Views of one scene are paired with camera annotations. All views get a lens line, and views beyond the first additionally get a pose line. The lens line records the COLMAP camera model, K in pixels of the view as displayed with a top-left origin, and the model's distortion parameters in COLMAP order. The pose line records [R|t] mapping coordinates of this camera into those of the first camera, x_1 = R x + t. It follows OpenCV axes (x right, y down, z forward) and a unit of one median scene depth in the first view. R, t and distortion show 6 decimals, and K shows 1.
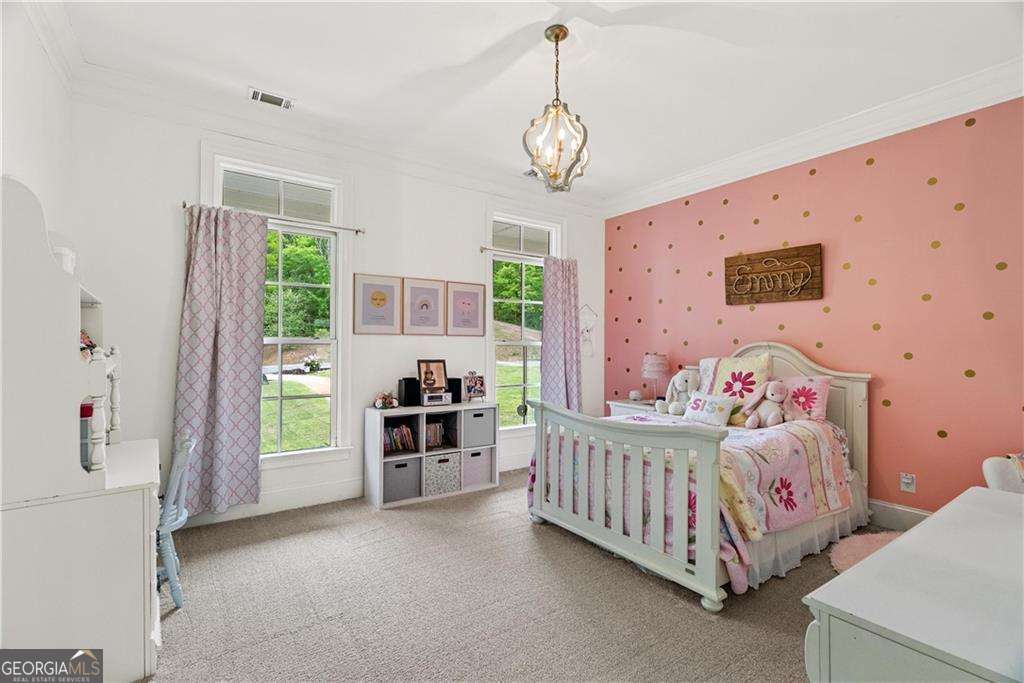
lens RADIAL K [[463.2, 0, 517.6], [0, 463.2, 339.2], [0, 0, 1]] dist [-0.000363, -0.000484]
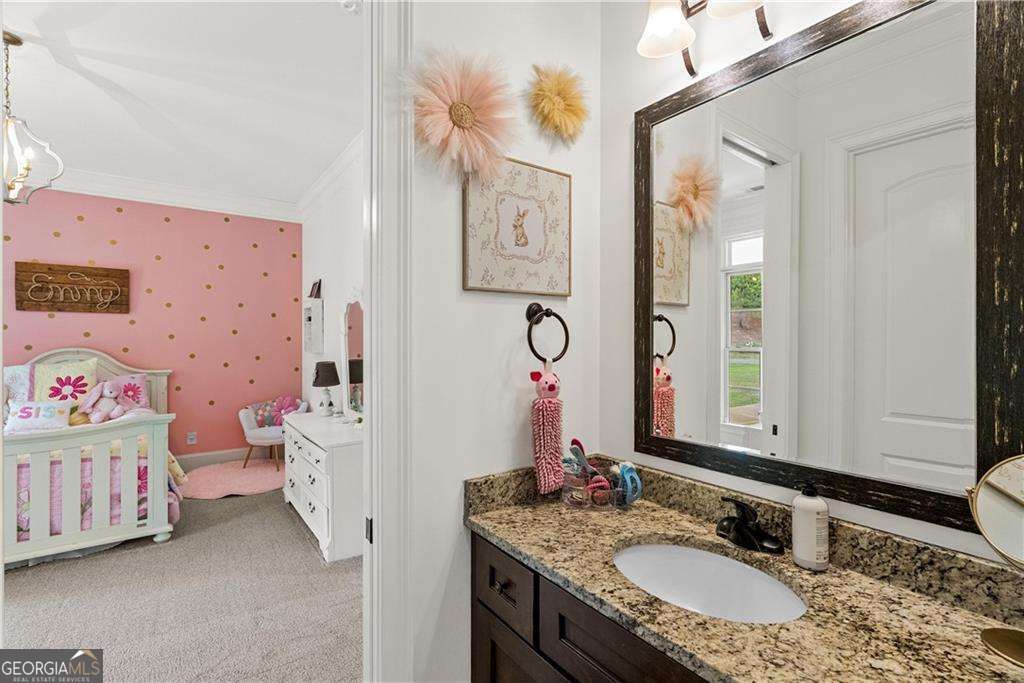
lens RADIAL K [[463.2, 0, 517.6], [0, 463.2, 339.2], [0, 0, 1]] dist [-0.000363, -0.000484]
pose [[-0.029231, -0.006011, 0.999555, -0.648981], [-0.015922, 0.999858, 0.005547, -0.040888], [-0.999446, -0.015753, -0.029323, -0.029550]]
